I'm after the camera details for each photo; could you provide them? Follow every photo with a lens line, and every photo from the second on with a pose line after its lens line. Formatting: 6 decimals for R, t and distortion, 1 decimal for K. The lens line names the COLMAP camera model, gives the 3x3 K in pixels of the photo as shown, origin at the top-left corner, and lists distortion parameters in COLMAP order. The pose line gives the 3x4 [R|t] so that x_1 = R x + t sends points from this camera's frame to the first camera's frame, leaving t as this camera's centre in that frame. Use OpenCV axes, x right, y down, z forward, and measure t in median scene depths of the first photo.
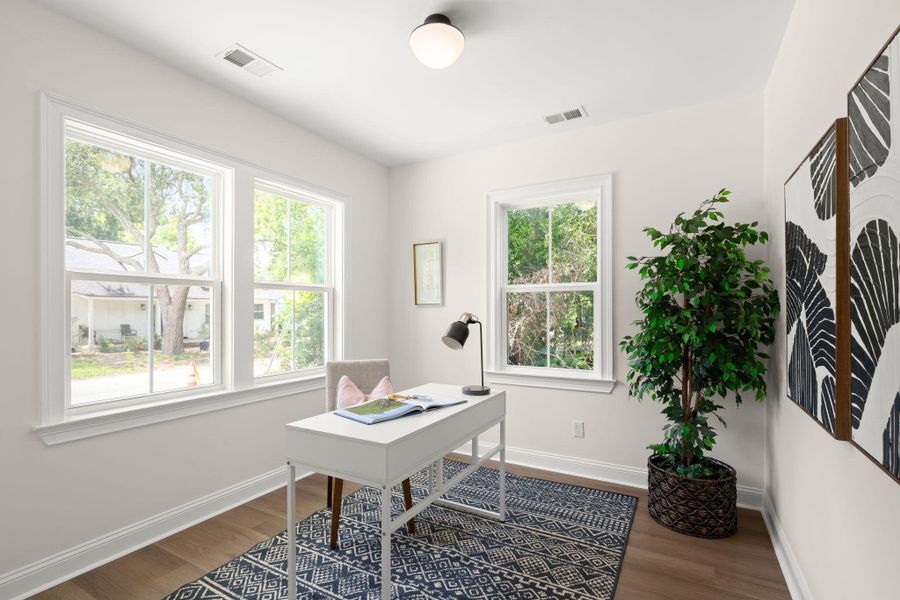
lens RADIAL K [[402.9, 0, 468.1], [0, 402.9, 311.9], [0, 0, 1]] dist [-0.010369, 0.000844]
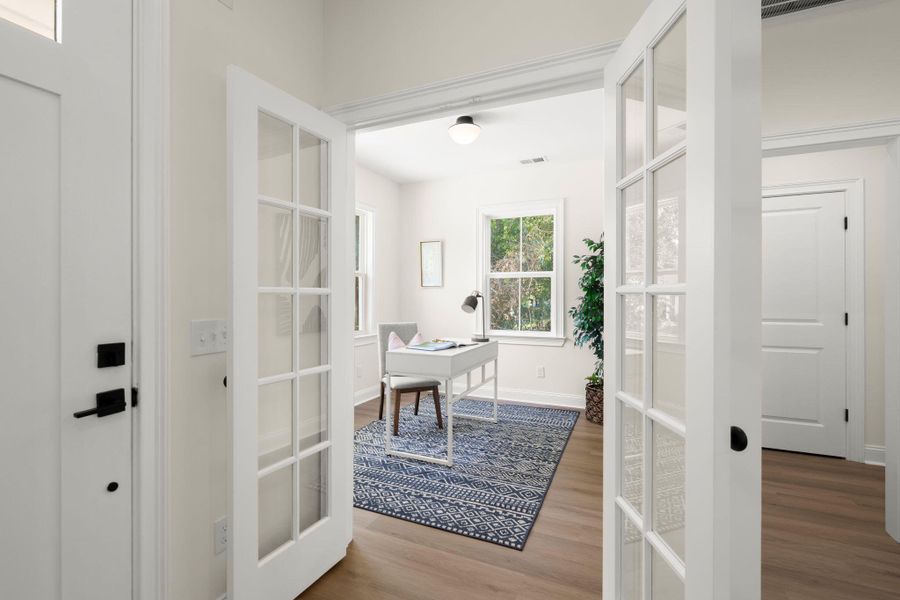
lens RADIAL K [[402.9, 0, 450.7], [0, 402.9, 296.9], [0, 0, 1]] dist [-0.010369, 0.000844]
pose [[0.997180, 0.003003, 0.074993, -0.192885], [-0.002964, 0.999995, -0.000639, 0.024769], [-0.074995, 0.000414, 0.997184, -0.515435]]
